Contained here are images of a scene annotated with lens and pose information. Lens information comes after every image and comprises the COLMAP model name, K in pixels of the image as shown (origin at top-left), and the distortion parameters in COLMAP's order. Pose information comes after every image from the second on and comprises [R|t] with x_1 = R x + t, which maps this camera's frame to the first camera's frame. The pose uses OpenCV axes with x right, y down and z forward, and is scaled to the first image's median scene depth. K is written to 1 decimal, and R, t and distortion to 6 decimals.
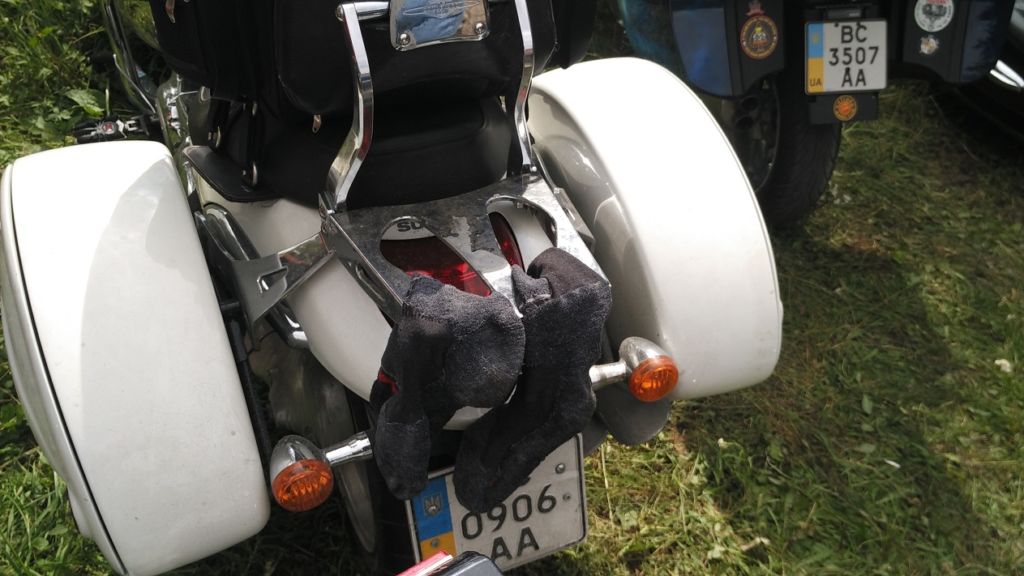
lens RADIAL K [[937.5, 0, 515.1], [0, 937.5, 294.1], [0, 0, 1]] dist [0.021166, 0.000000]
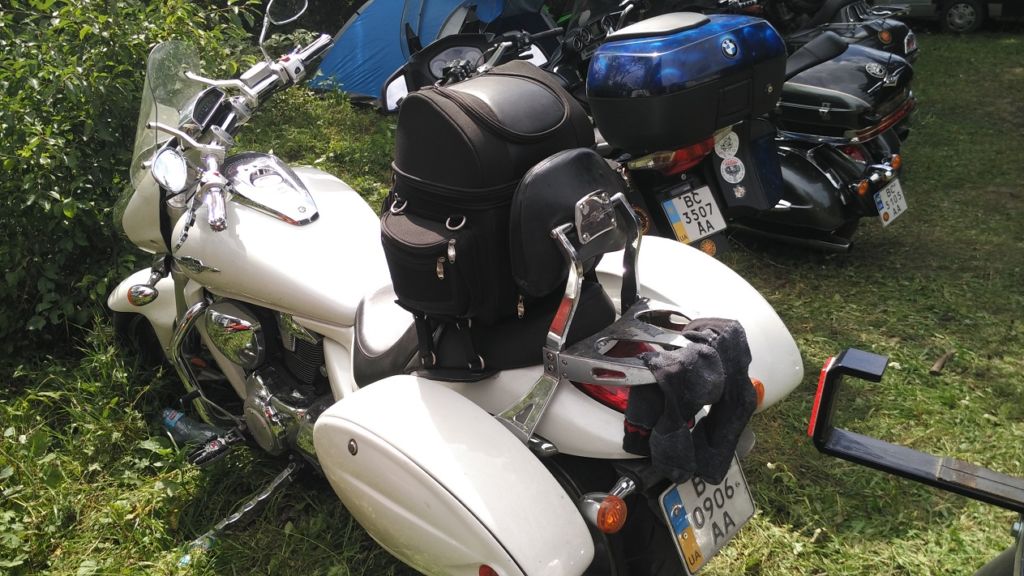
lens RADIAL K [[937.5, 0, 509.8], [0, 937.5, 286.8], [0, 0, 1]] dist [0.021166, 0.000000]
pose [[0.913087, -0.327353, 0.243130, -0.284264], [0.383546, 0.891915, -0.239542, 0.076966], [-0.138437, 0.311975, 0.939951, -0.261821]]
